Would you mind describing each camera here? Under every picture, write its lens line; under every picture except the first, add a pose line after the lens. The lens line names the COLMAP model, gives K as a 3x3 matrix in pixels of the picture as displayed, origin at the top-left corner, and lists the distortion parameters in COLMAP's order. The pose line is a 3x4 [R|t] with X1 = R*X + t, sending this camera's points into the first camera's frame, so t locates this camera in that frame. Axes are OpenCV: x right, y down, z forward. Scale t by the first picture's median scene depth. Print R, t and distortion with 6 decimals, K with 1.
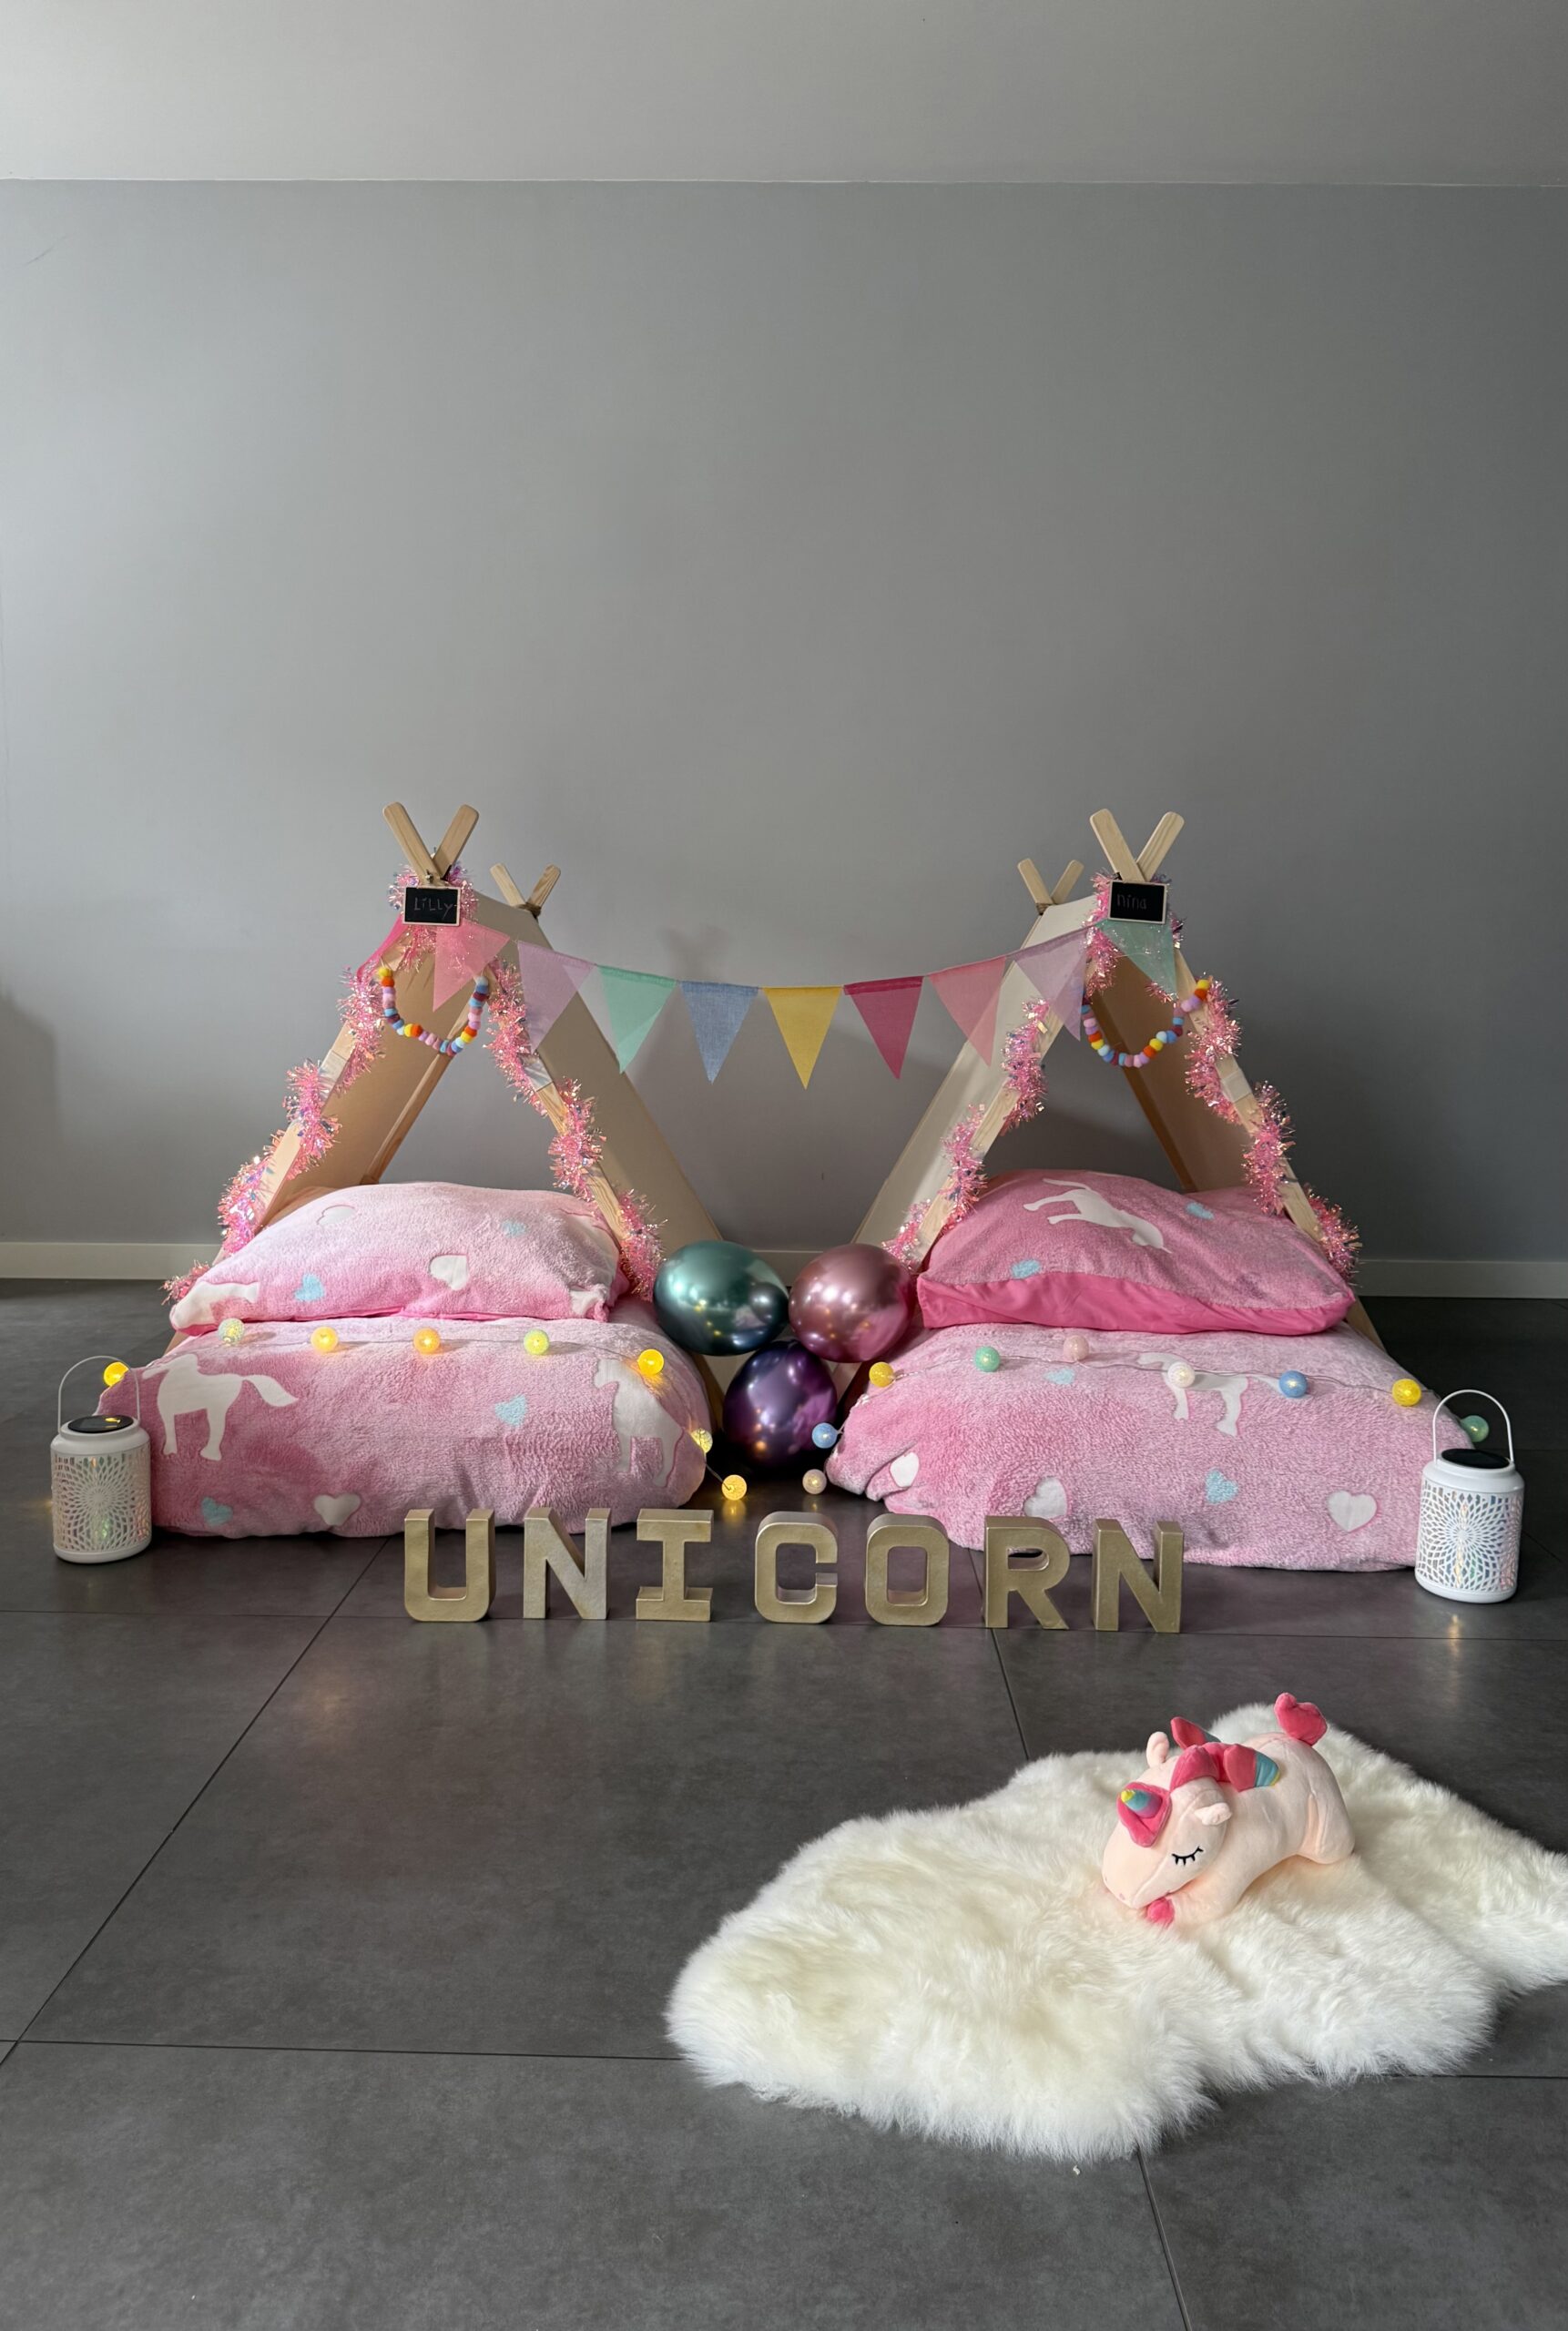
lens RADIAL K [[1626.3, 0, 773.8], [0, 1626.3, 1175.3], [0, 0, 1]] dist [0.104173, -0.002940]
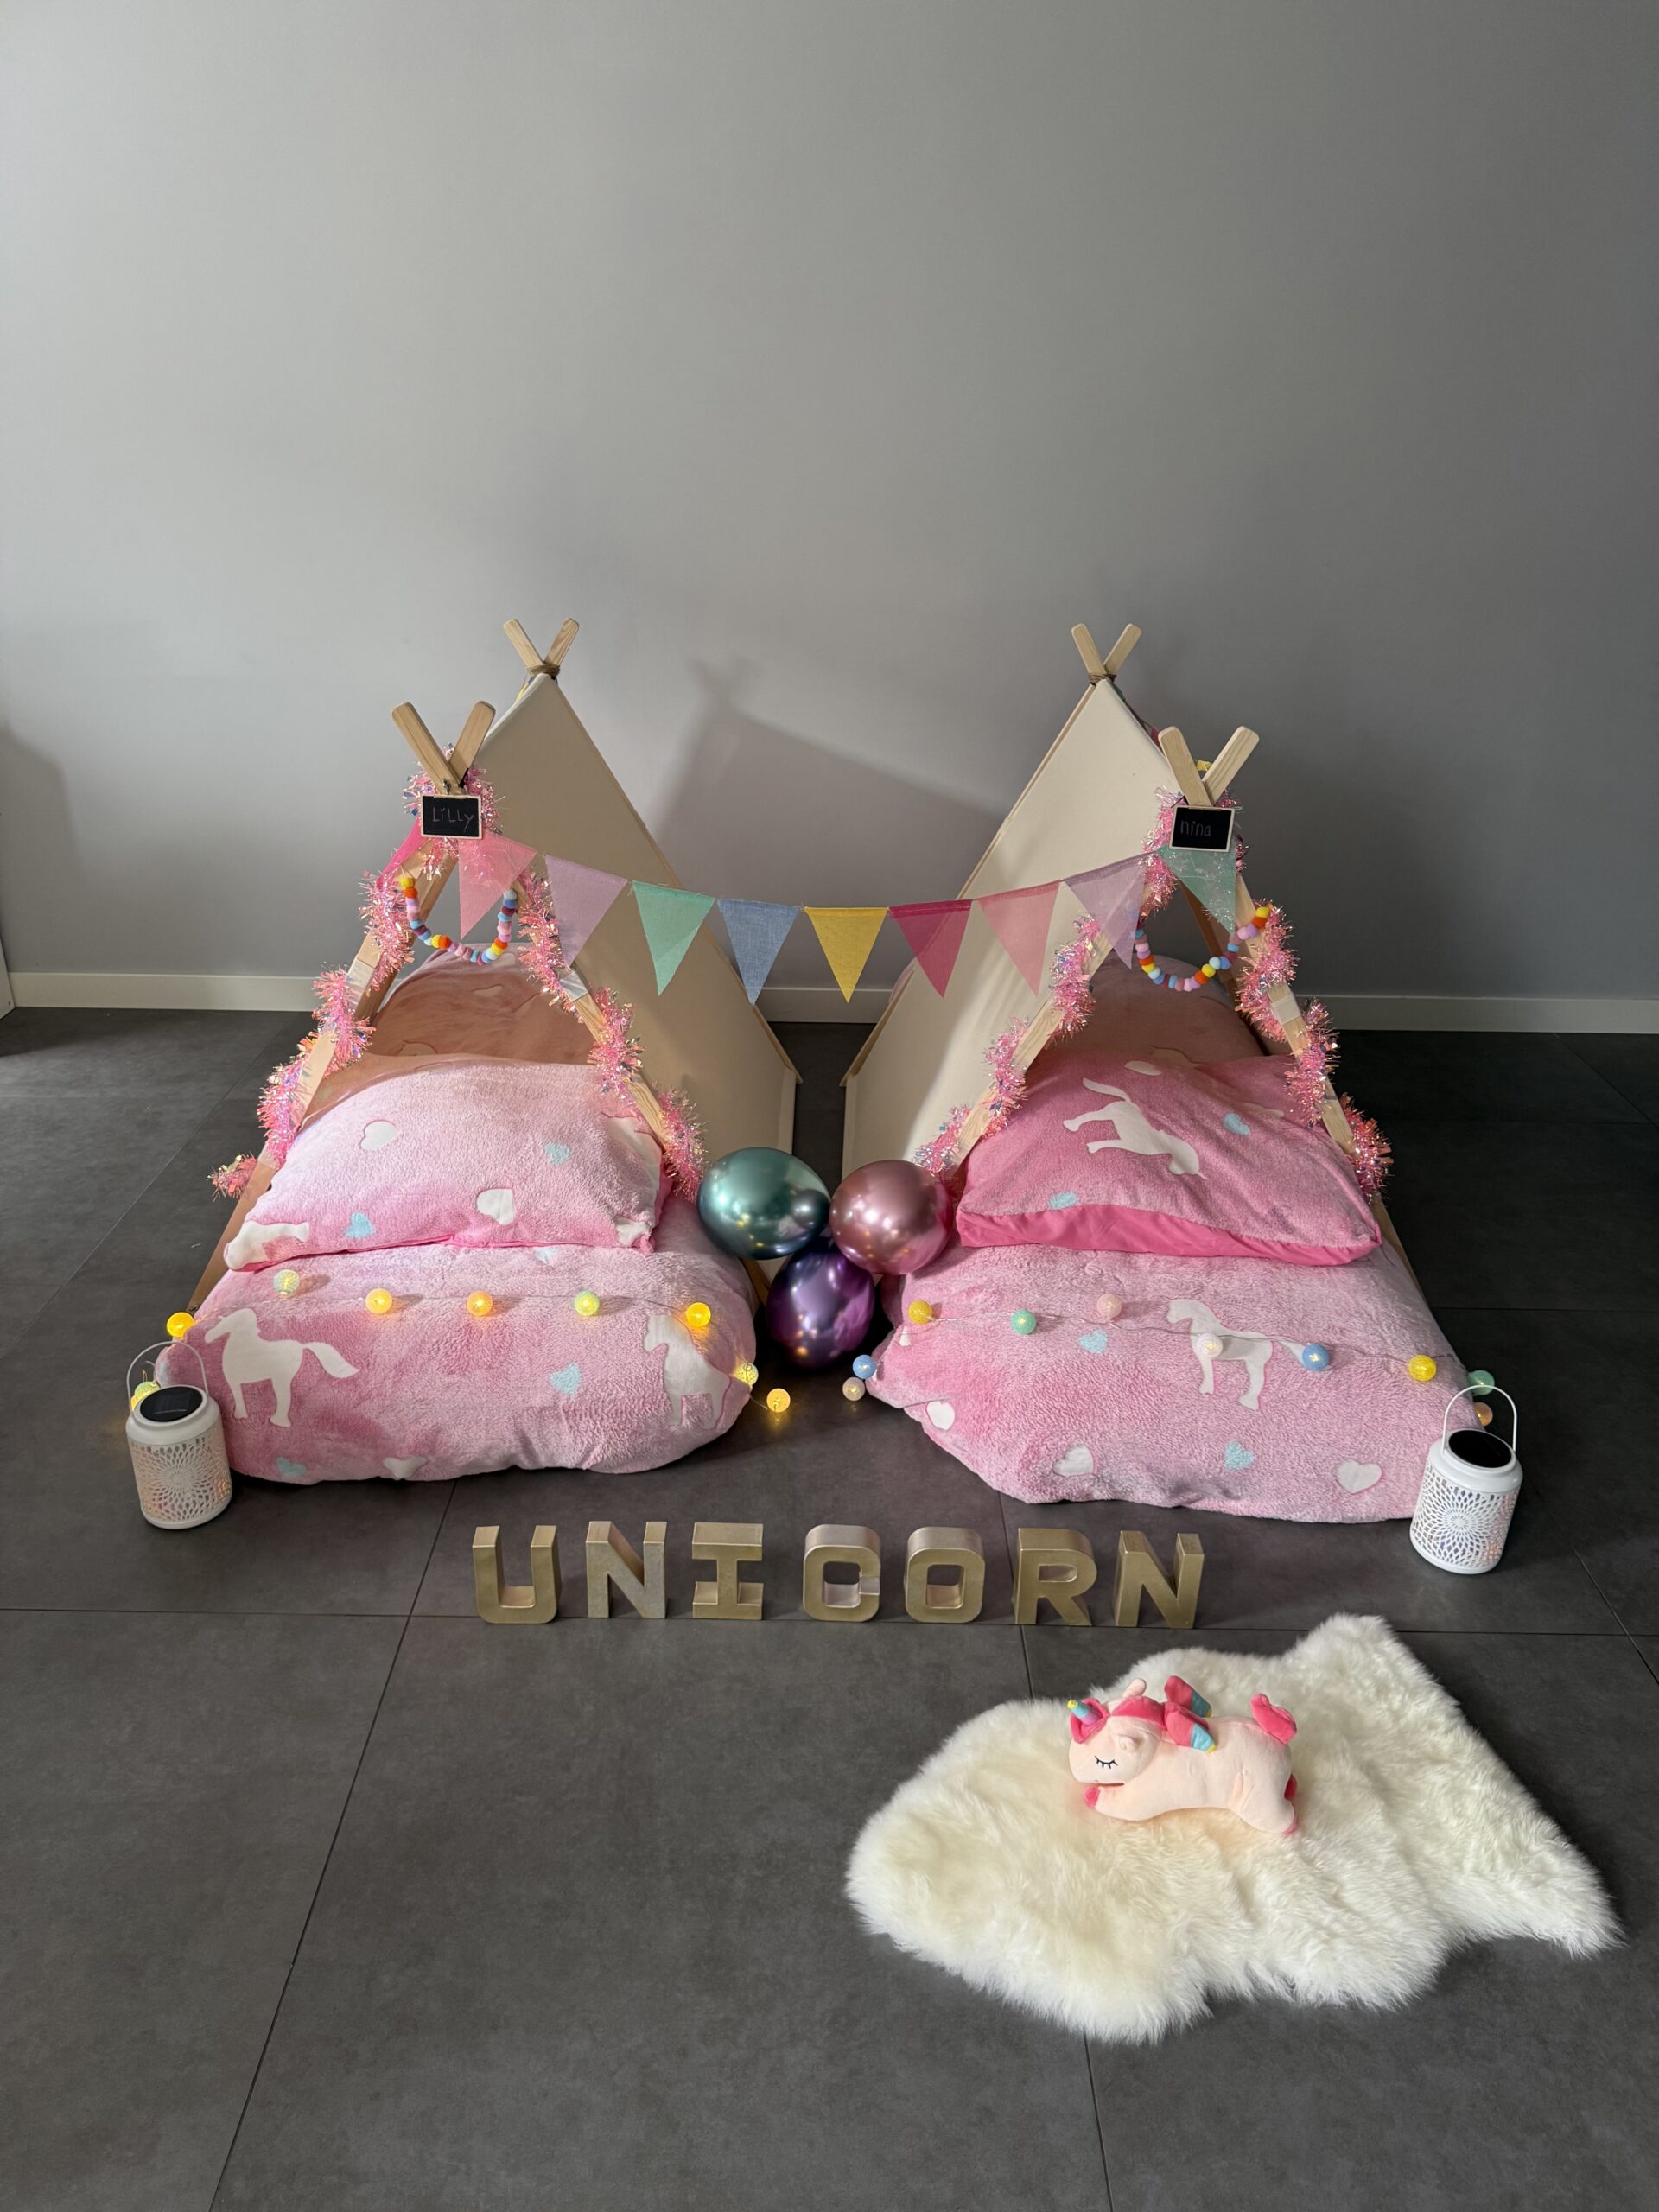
lens RADIAL K [[1537.6, 0, 818.8], [0, 1537.6, 1118.9], [0, 0, 1]] dist [0.175052, -0.389452]
pose [[0.999861, -0.001468, 0.016582, -0.014262], [-0.003786, 0.949951, 0.312376, -0.294611], [-0.016210, -0.312395, 0.949814, 0.101181]]
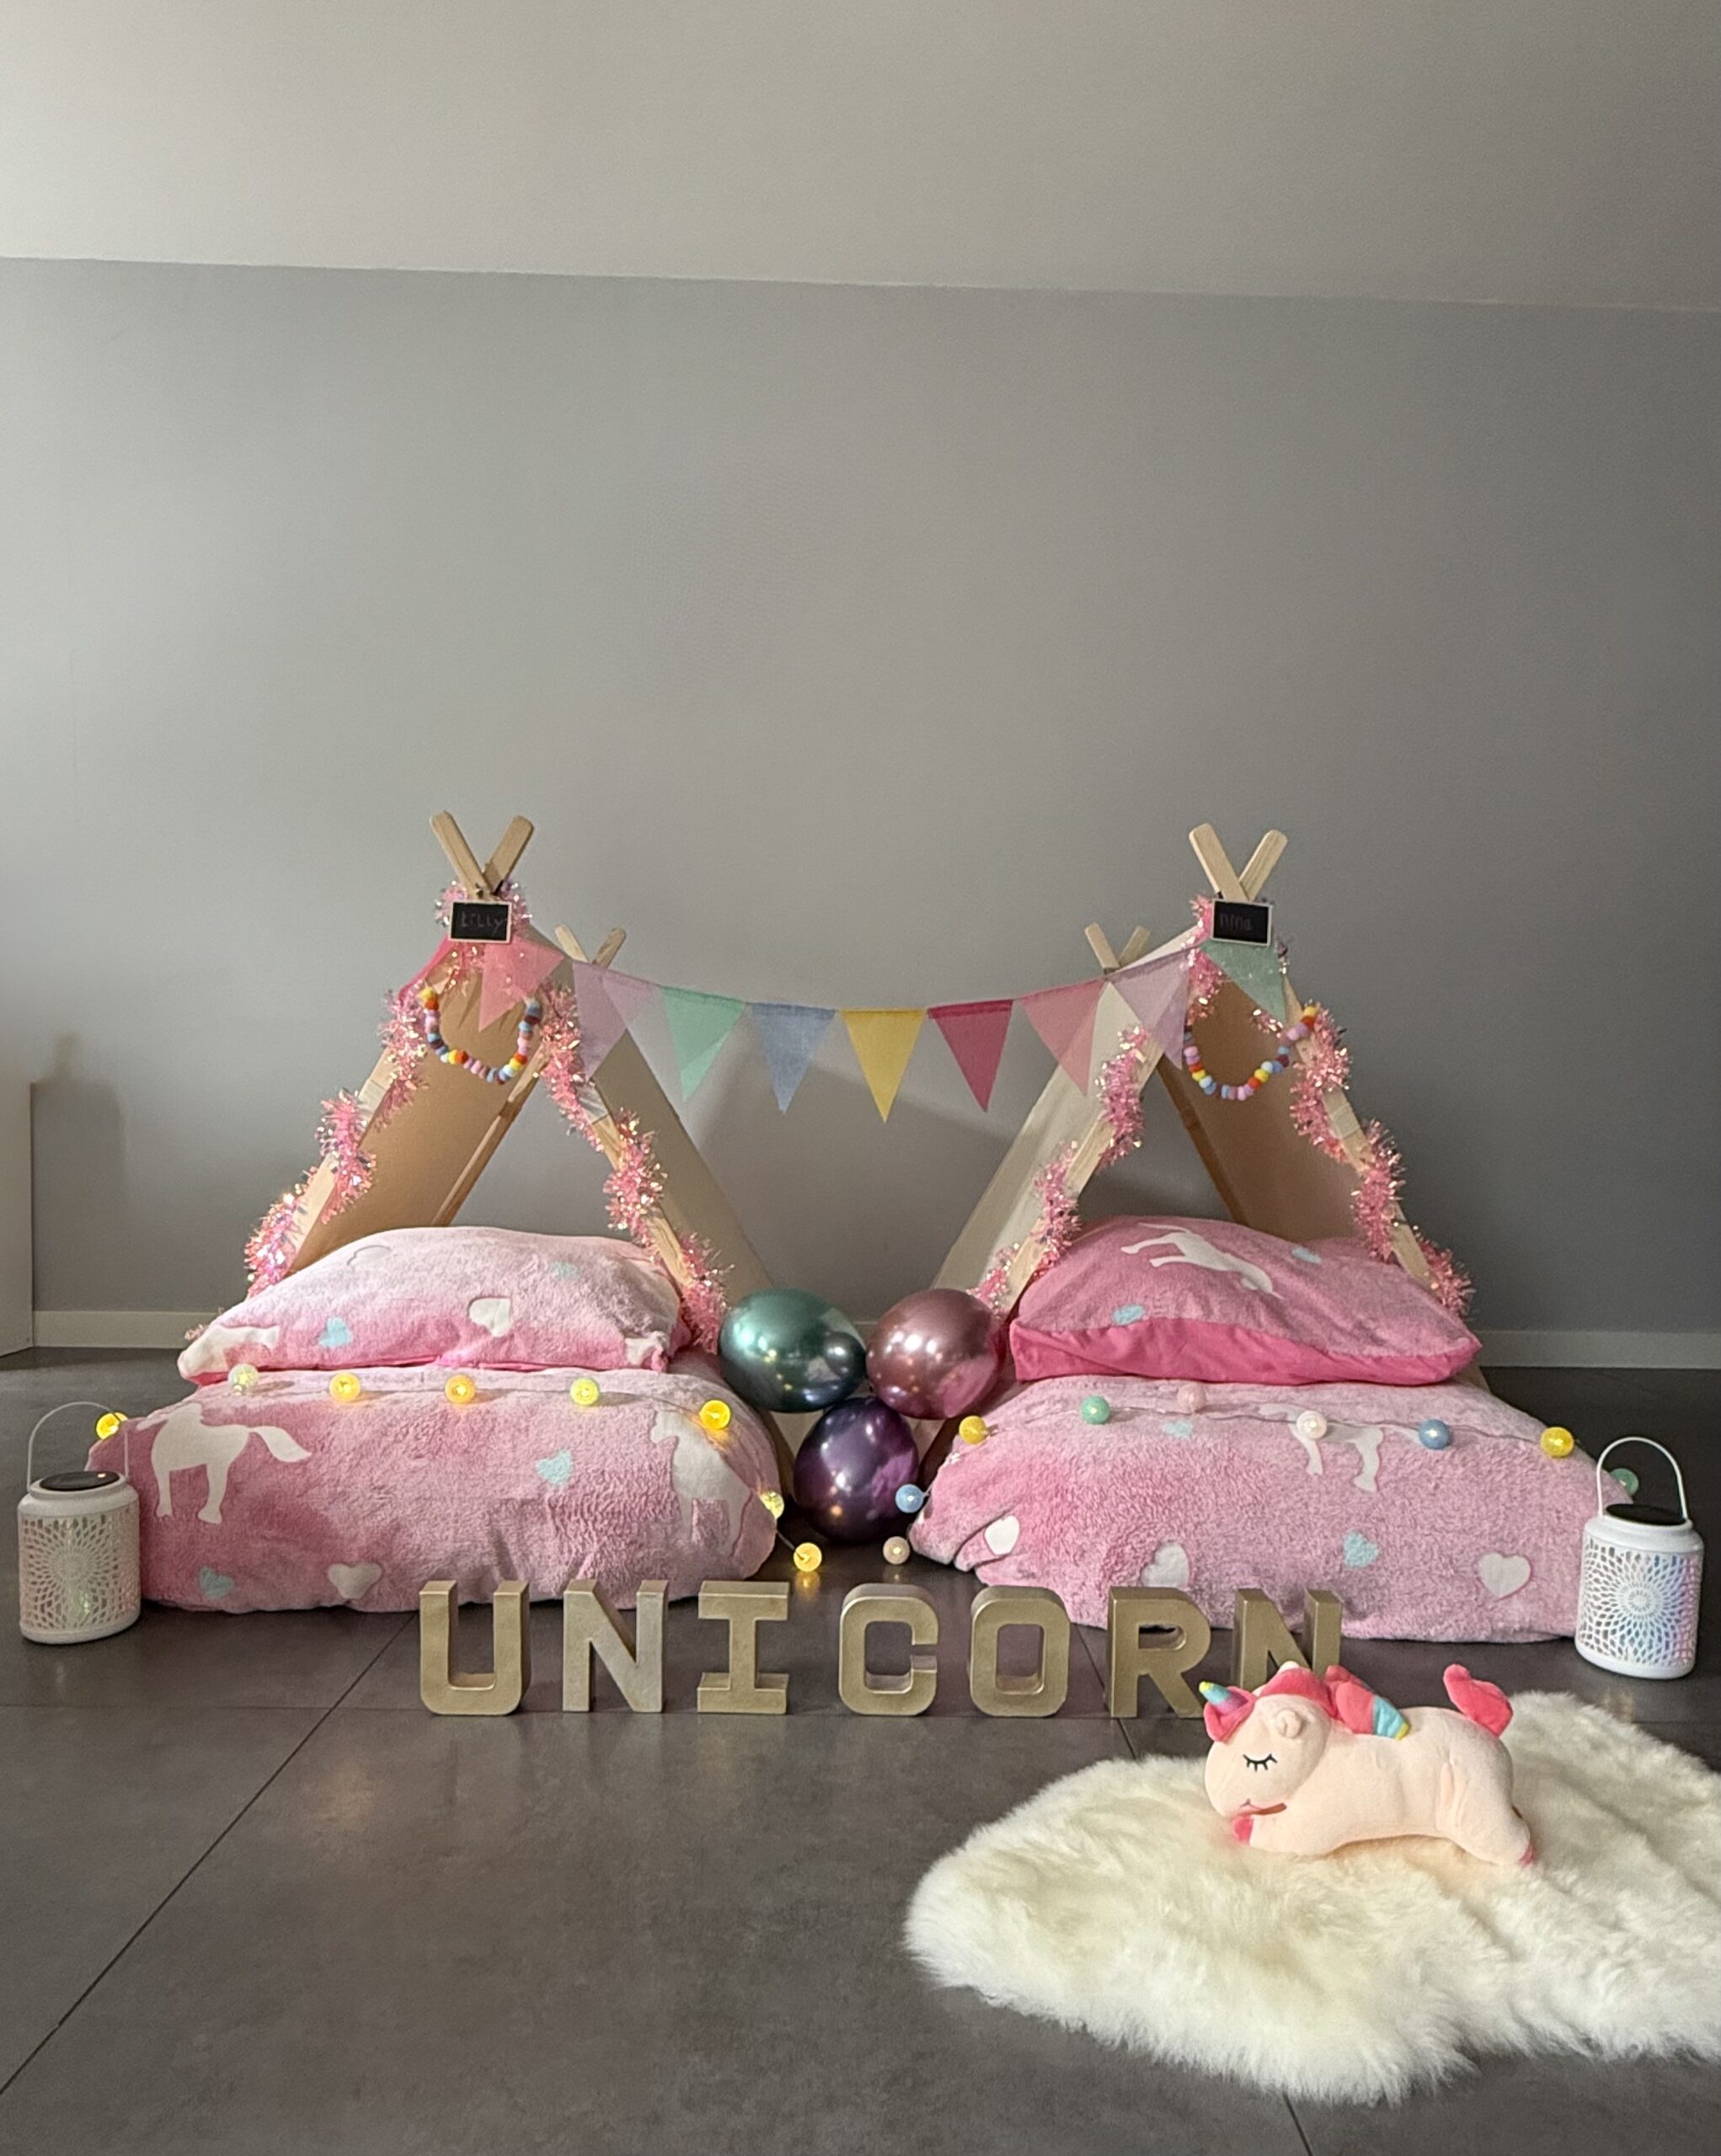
lens RADIAL K [[1416.8, 0, 872.4], [0, 1416.8, 1234.2], [0, 0, 1]] dist [-0.019019, 0.034270]
pose [[0.999298, 0.003938, 0.037265, -0.018125], [-0.002490, 0.999243, -0.038833, 0.043790], [-0.037390, 0.038713, 0.998551, 0.214484]]
